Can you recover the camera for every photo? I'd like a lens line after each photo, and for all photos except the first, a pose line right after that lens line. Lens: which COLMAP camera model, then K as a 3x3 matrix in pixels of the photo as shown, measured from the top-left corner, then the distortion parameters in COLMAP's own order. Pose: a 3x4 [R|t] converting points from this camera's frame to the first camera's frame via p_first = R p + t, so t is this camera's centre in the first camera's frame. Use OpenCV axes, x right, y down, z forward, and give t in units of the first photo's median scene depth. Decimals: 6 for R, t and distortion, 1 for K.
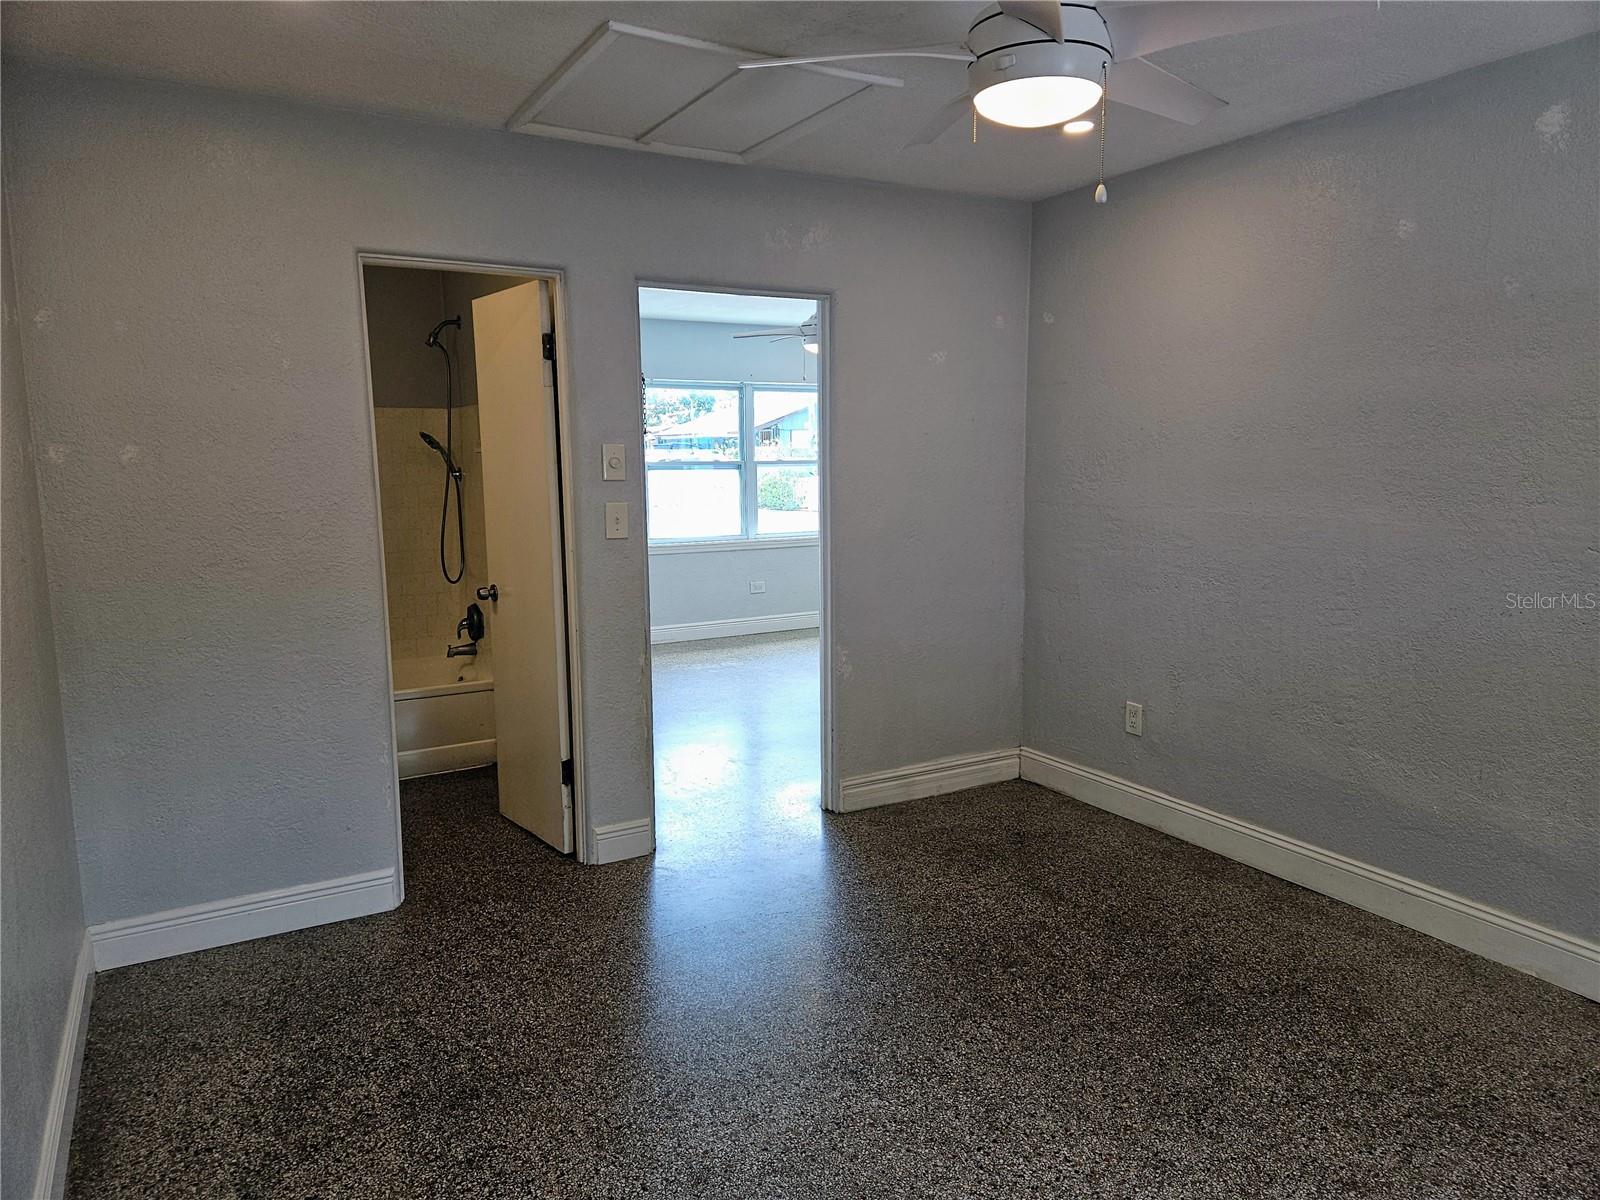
lens RADIAL K [[1066.9, 0, 795.6], [0, 1066.9, 611.7], [0, 0, 1]] dist [0.074320, -0.061837]
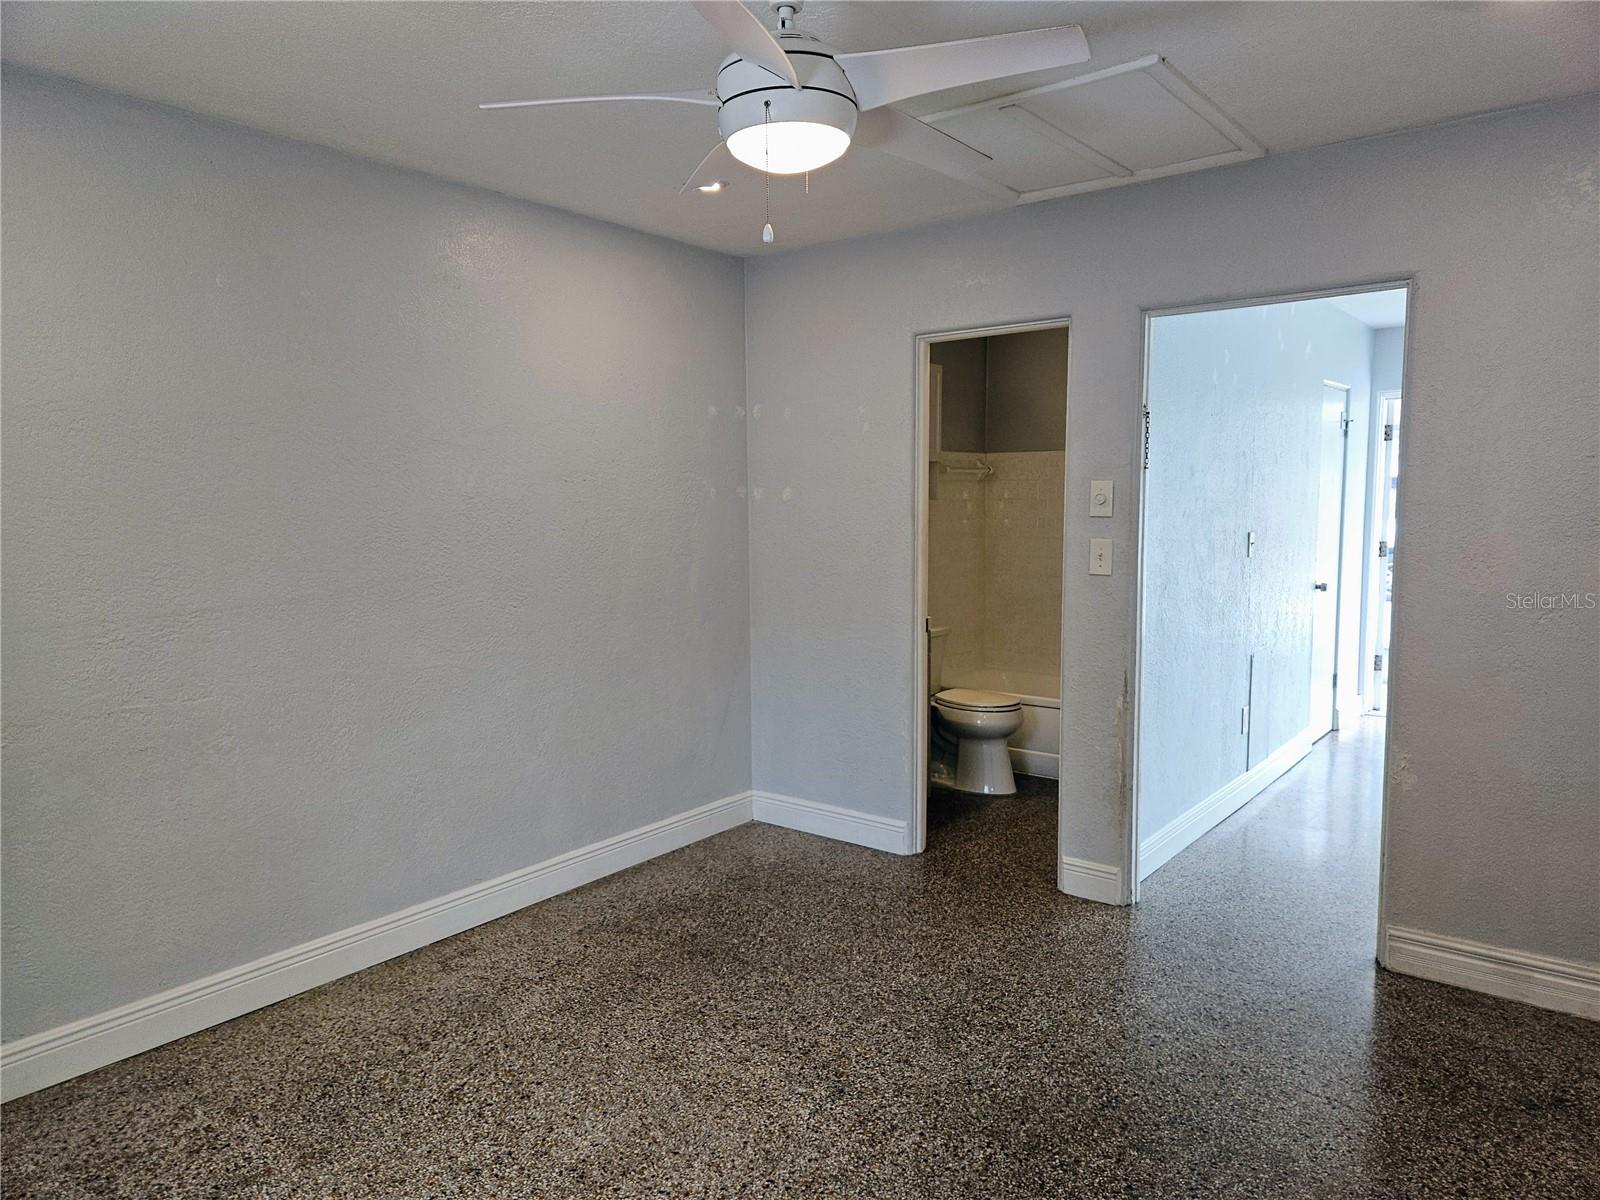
lens RADIAL K [[1066.9, 0, 795.6], [0, 1066.9, 611.7], [0, 0, 1]] dist [0.074320, -0.061837]
pose [[0.373893, 0.105091, -0.921499, 0.661686], [-0.129078, 0.989787, 0.060506, -0.059356], [0.918446, 0.096323, 0.383639, 0.365482]]
